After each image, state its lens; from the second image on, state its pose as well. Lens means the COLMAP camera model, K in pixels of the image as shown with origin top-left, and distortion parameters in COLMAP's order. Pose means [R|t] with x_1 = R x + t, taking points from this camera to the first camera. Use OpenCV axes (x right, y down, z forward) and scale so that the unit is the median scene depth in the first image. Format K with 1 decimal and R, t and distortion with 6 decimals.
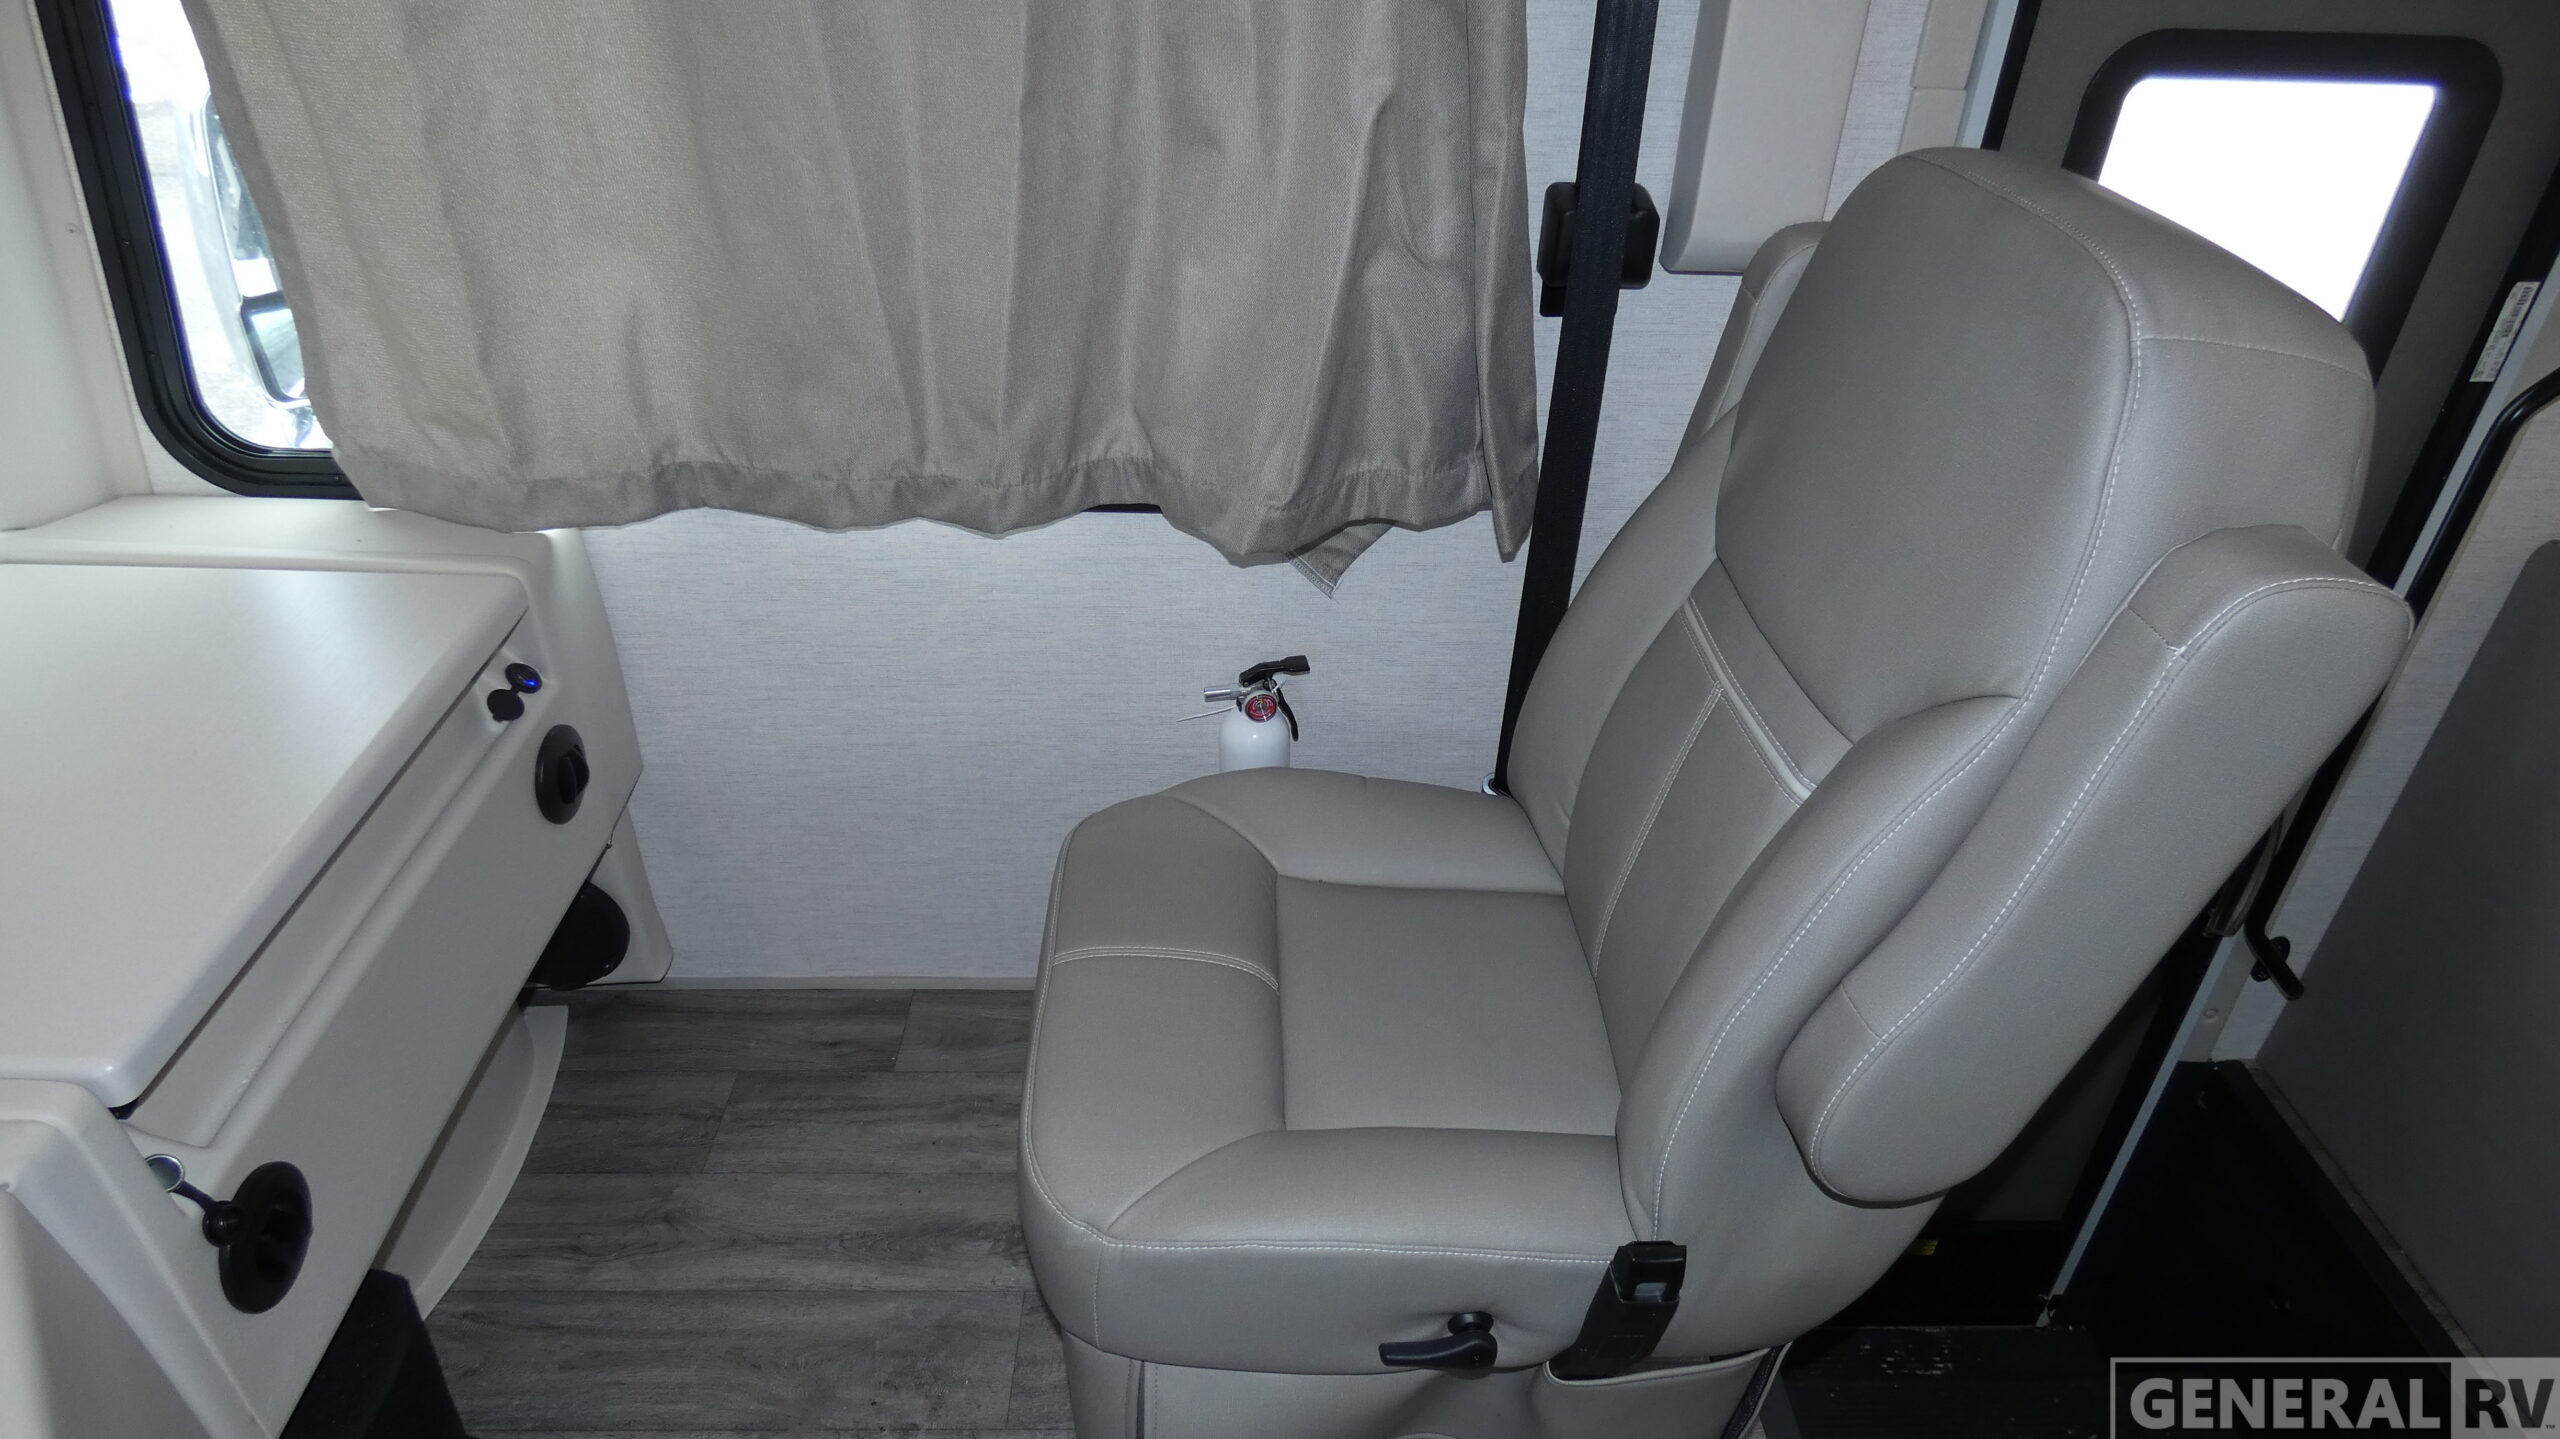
lens RADIAL K [[1522.8, 0, 1280.0], [0, 1522.8, 719.5], [0, 0, 1]] dist [0.001573, 0.001102]
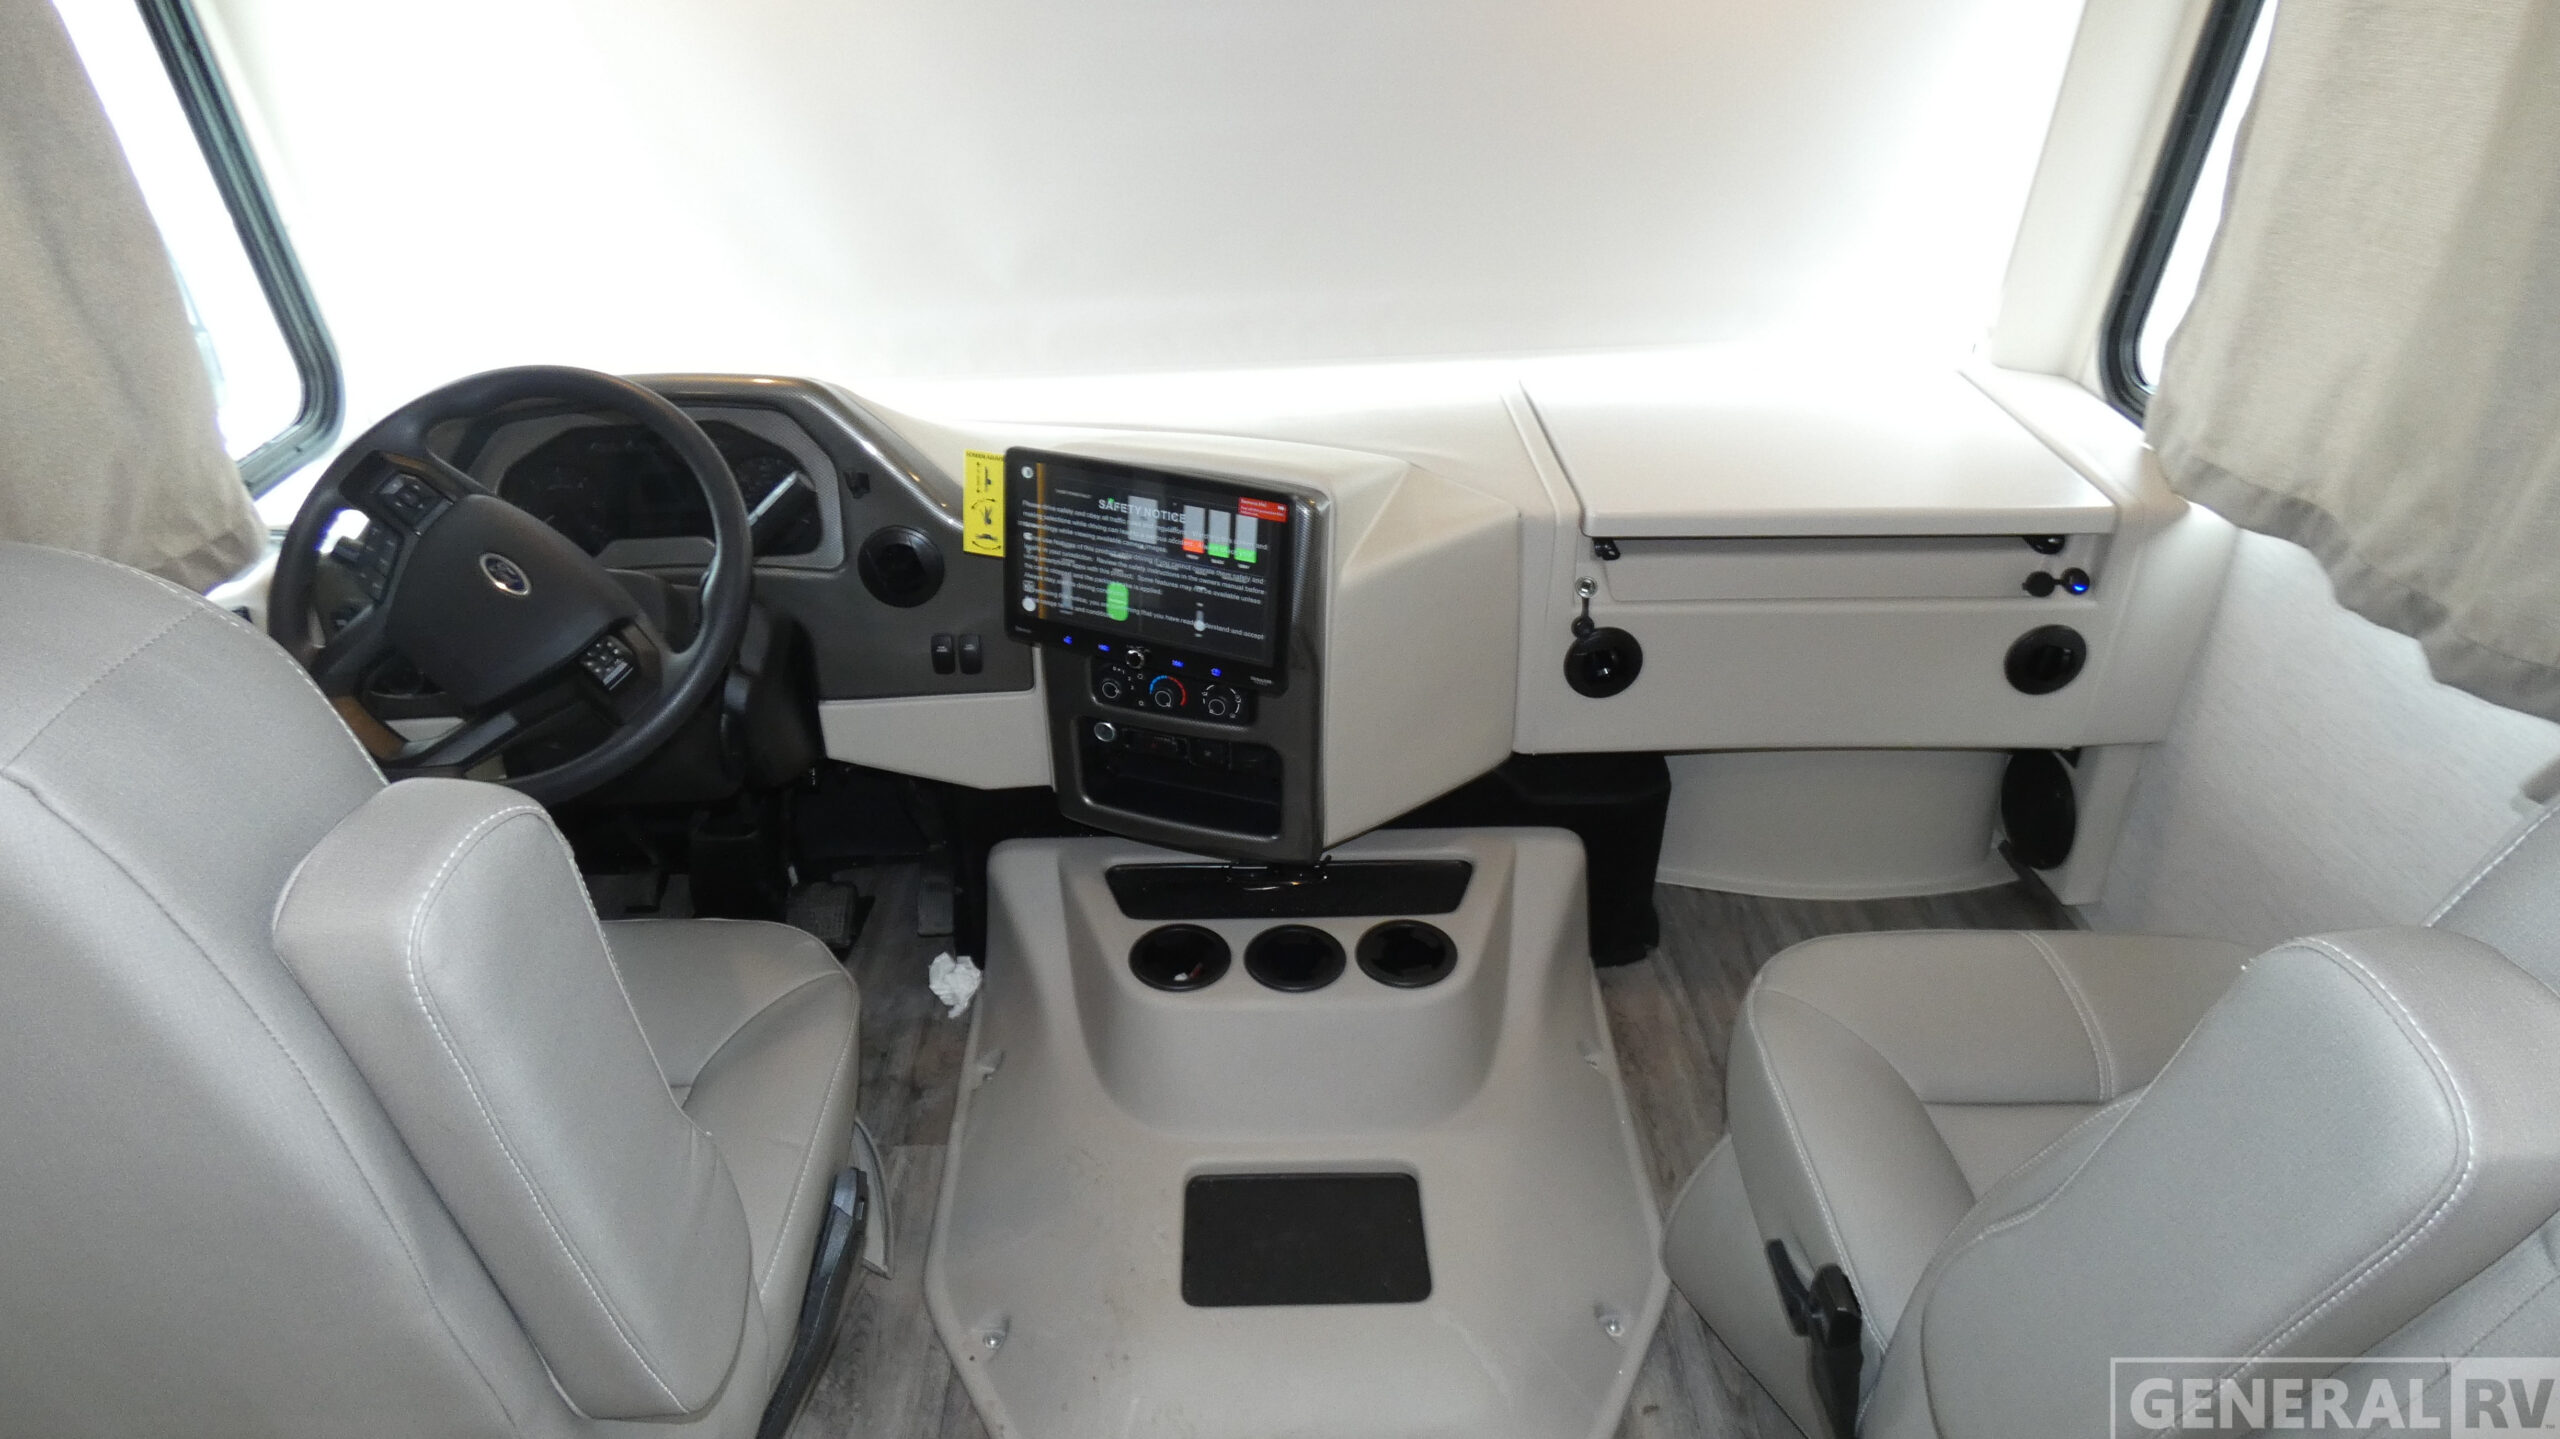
lens RADIAL K [[1587.1, 0, 1280.0], [0, 1587.1, 719.5], [0, 0, 1]] dist [0.004419, 0.000617]
pose [[-0.005446, 0.482515, -0.875871, 0.690481], [-0.544893, 0.732997, 0.407194, -0.115312], [0.838488, 0.479474, 0.258927, 0.150042]]
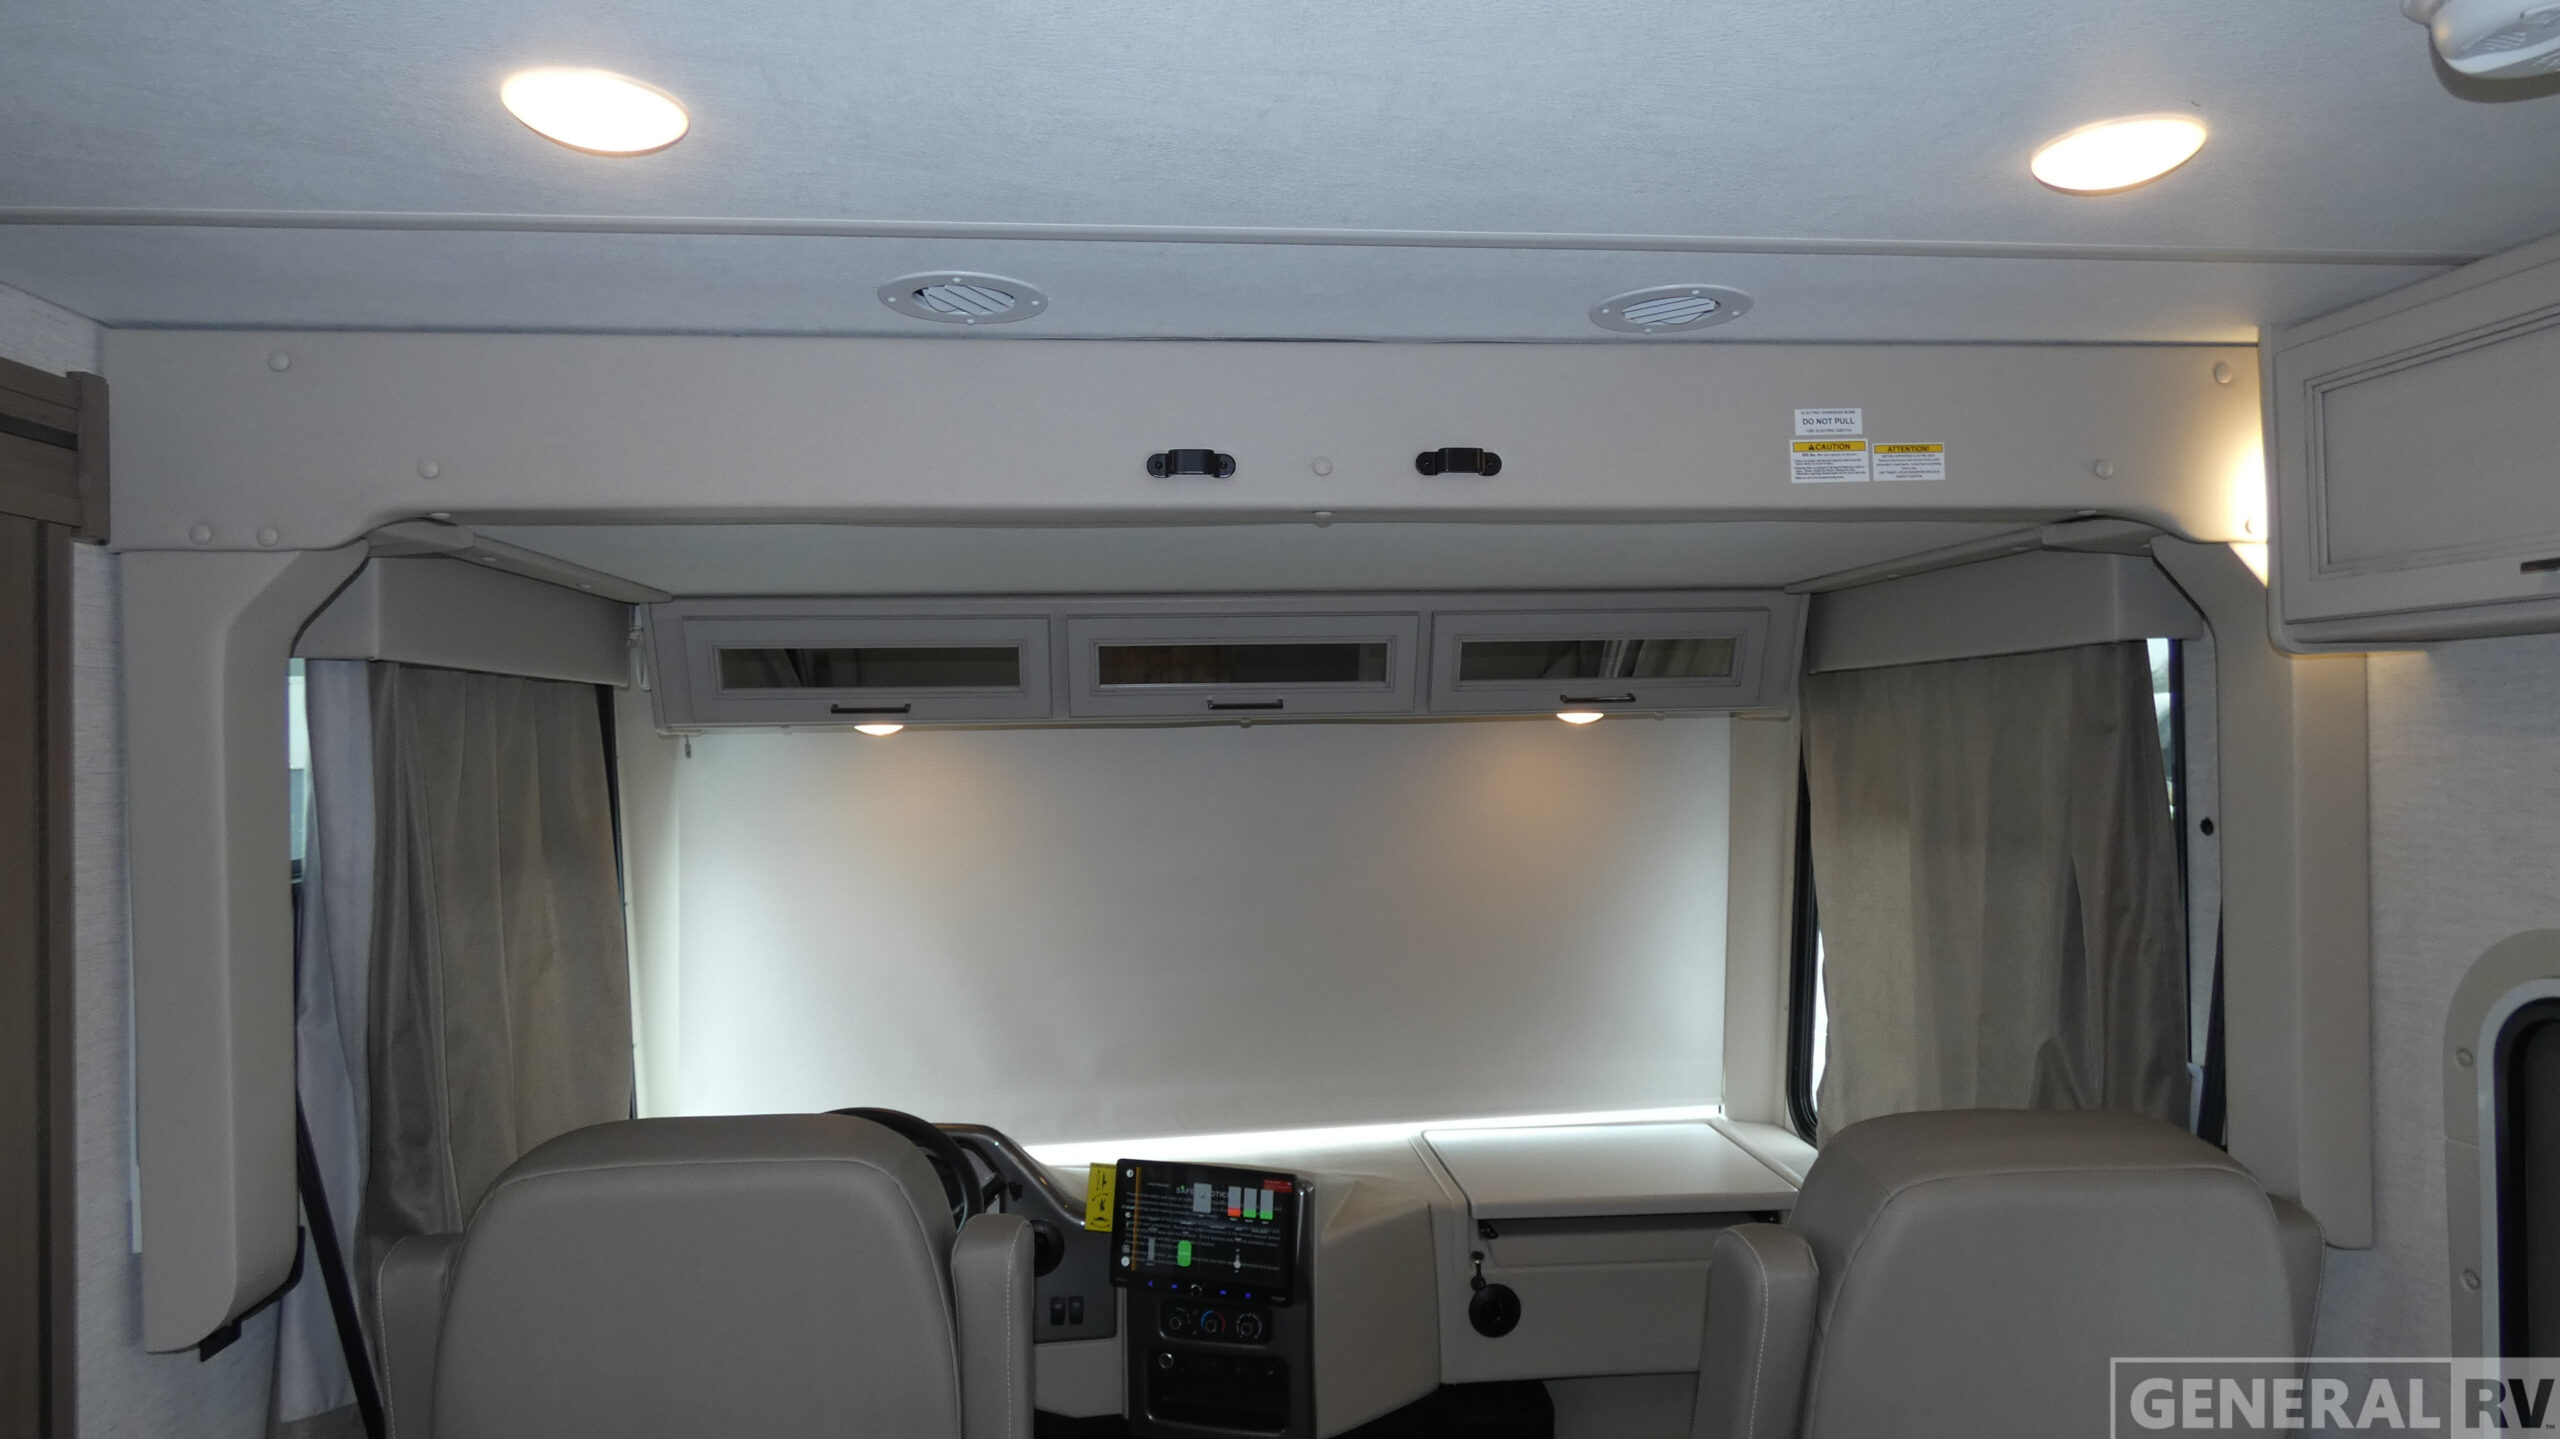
lens RADIAL K [[1522.8, 0, 1280.0], [0, 1522.8, 719.5], [0, 0, 1]] dist [0.001573, 0.001102]
pose [[0.054210, -0.044847, -0.997522, 1.392934], [-0.534032, 0.842812, -0.066913, -0.109615], [0.843724, 0.536336, 0.021738, 0.037907]]
